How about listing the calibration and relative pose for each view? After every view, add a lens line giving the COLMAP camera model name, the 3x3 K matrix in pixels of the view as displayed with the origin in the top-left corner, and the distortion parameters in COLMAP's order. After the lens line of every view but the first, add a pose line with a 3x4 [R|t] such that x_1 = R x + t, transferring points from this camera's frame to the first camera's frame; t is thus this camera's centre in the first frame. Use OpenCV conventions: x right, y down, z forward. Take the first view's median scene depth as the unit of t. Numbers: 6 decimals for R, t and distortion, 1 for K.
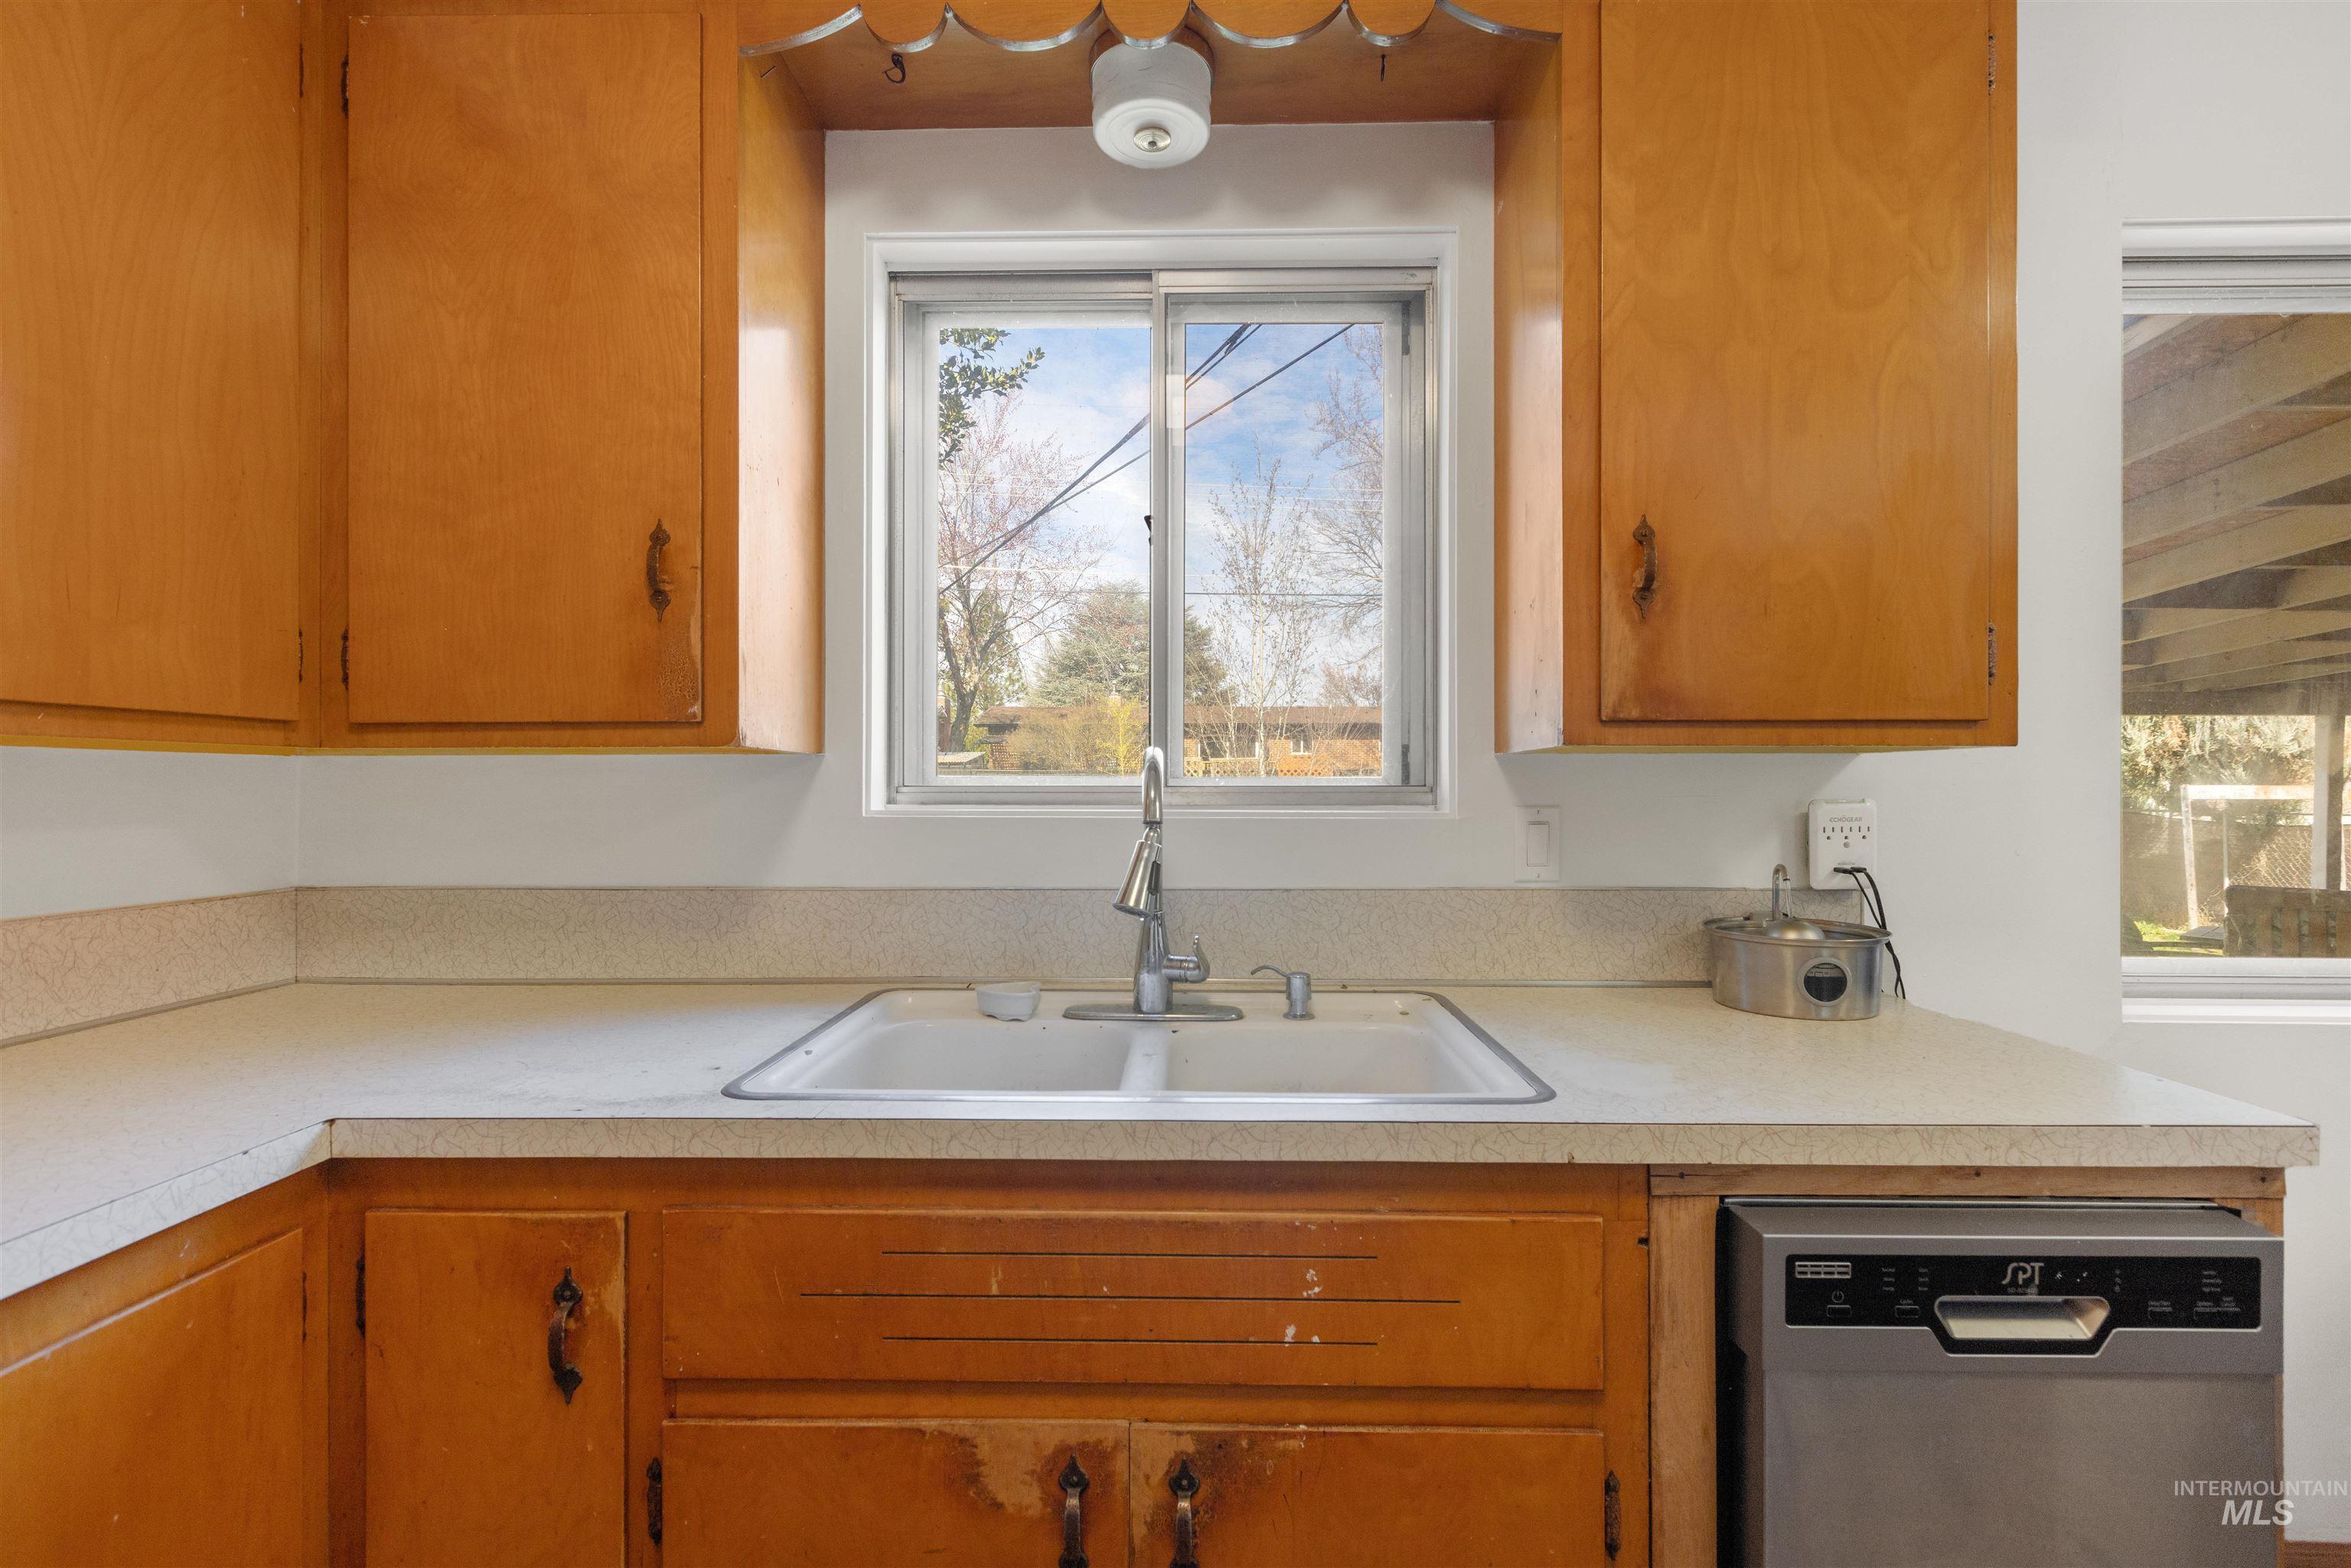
lens RADIAL K [[1047.5, 0, 1180.8], [0, 1047.5, 782.1], [0, 0, 1]] dist [0.003016, -0.000671]
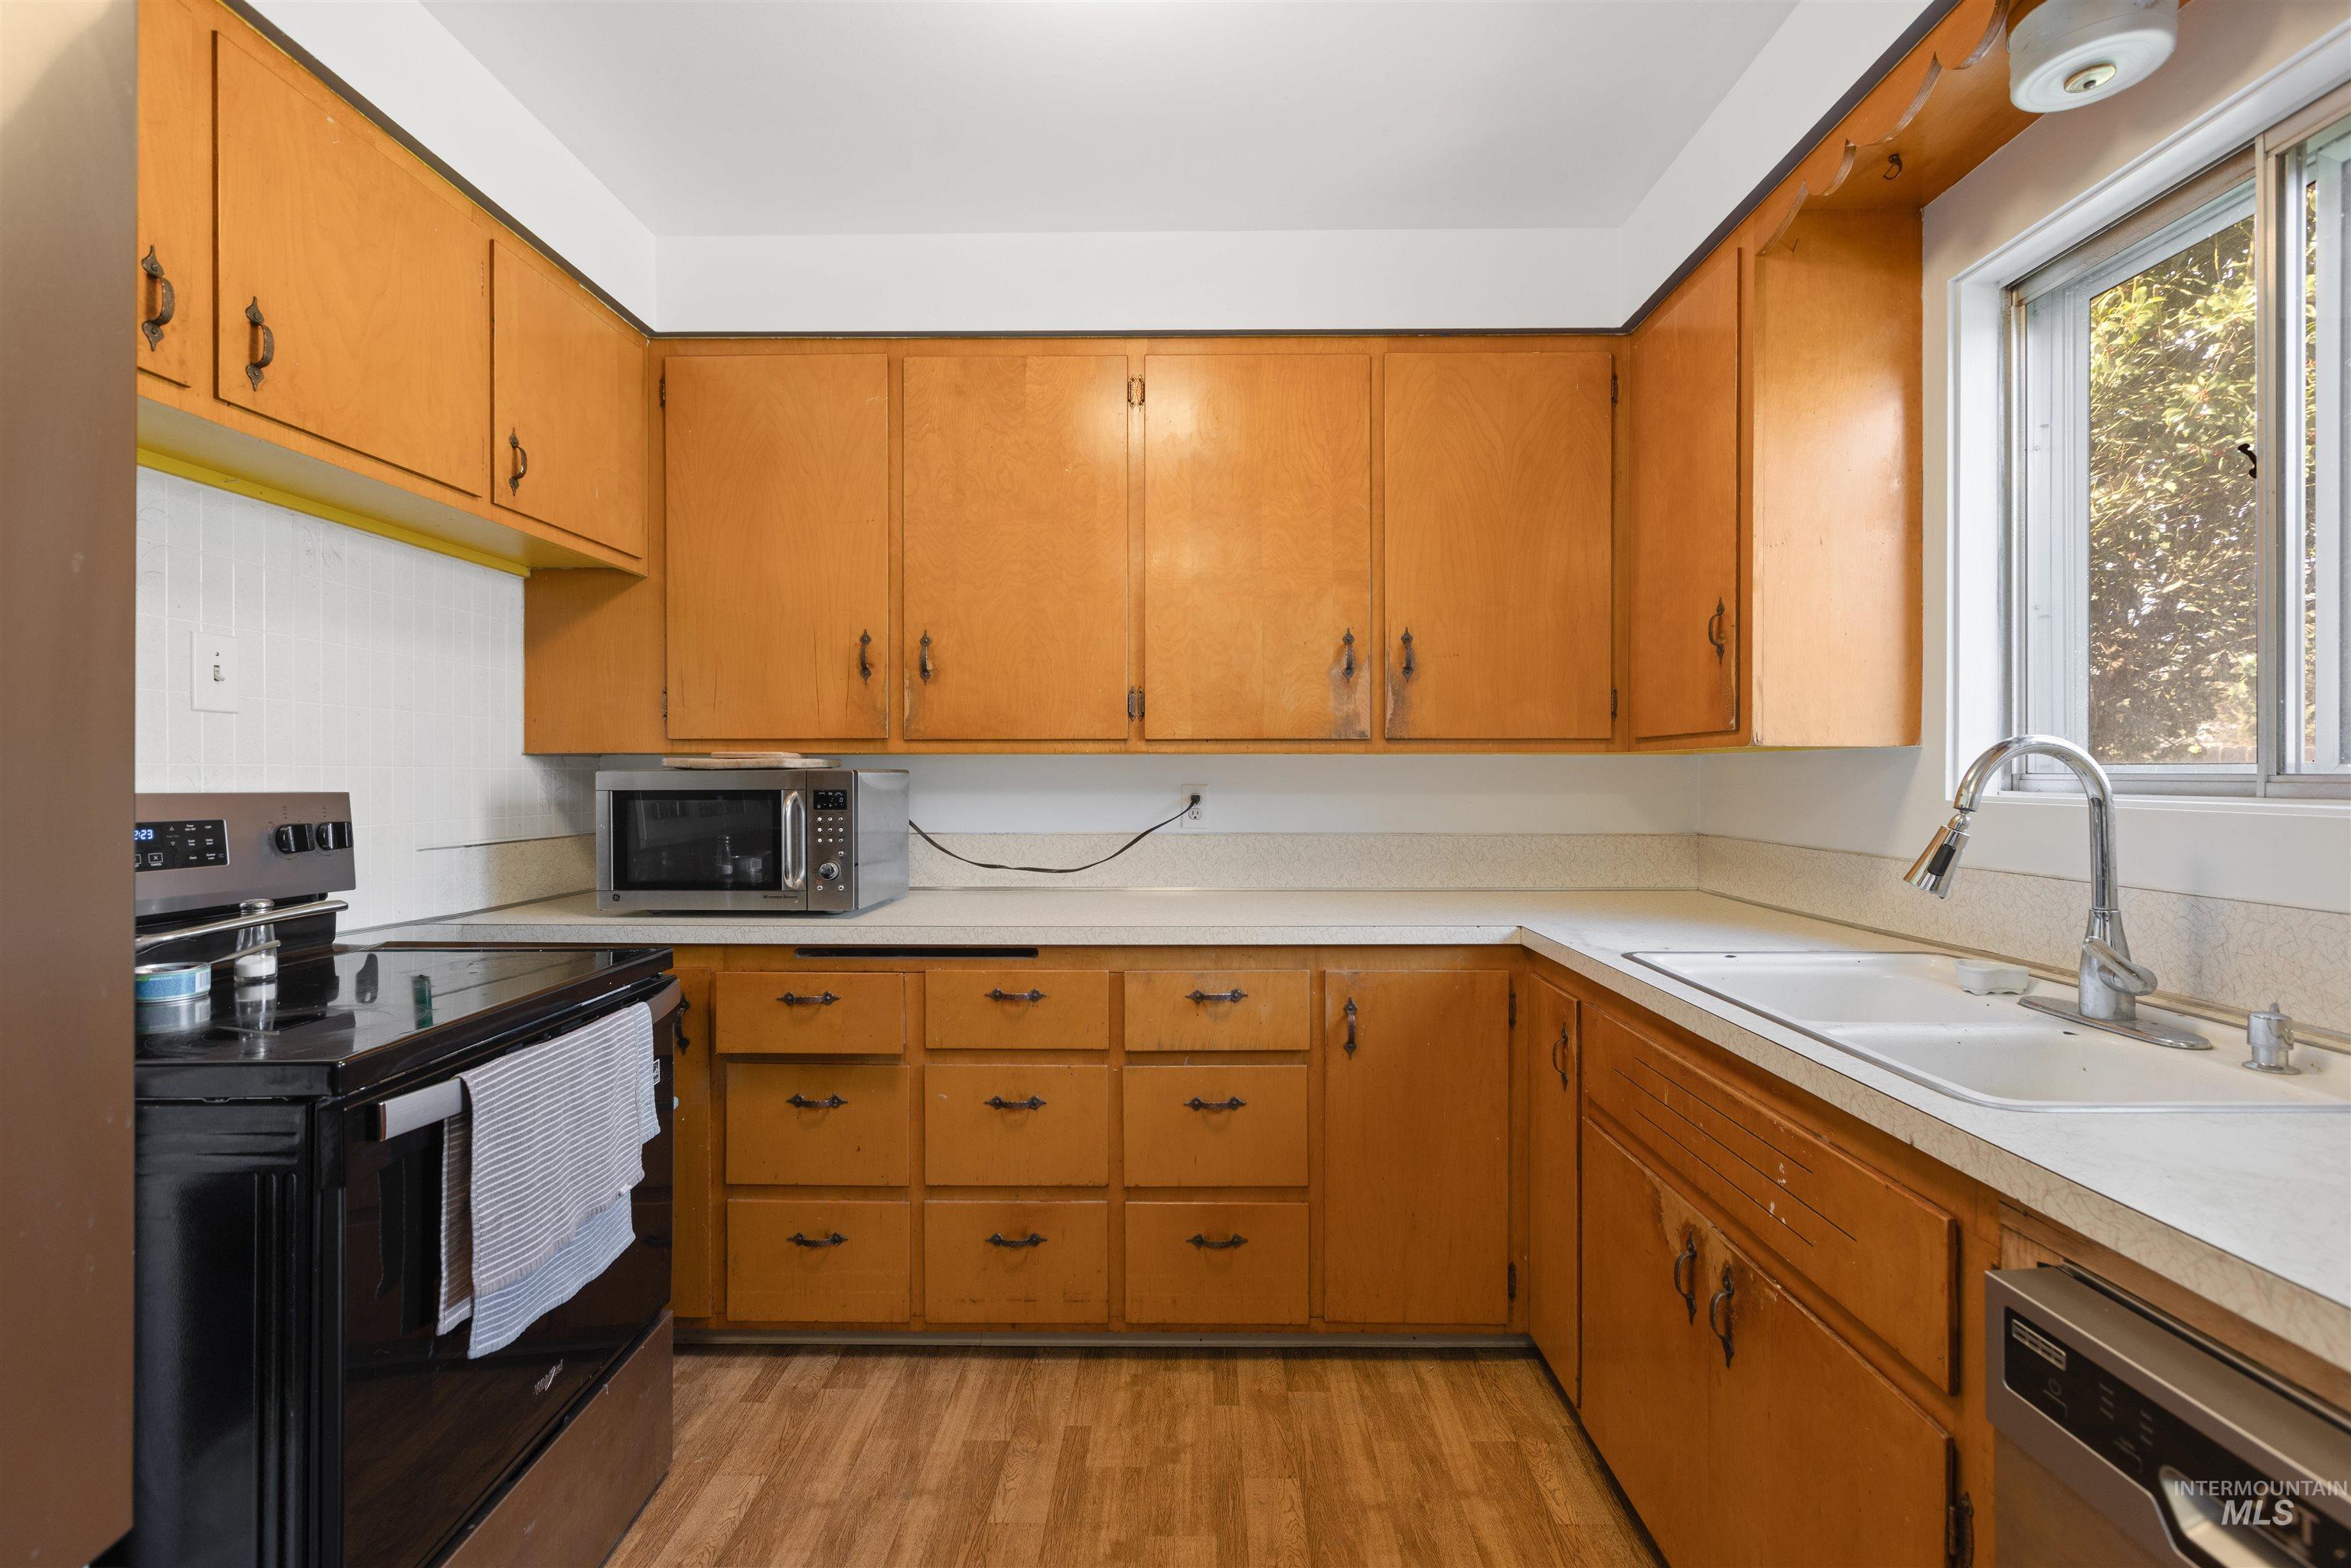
lens RADIAL K [[1047.5, 0, 1188.8], [0, 1047.5, 774.3], [0, 0, 1]] dist [0.003016, -0.000671]
pose [[0.013807, 0.002261, -0.999902, 1.012303], [0.003853, 0.999990, 0.002315, -0.001250], [0.999897, -0.003885, 0.013798, 0.210321]]
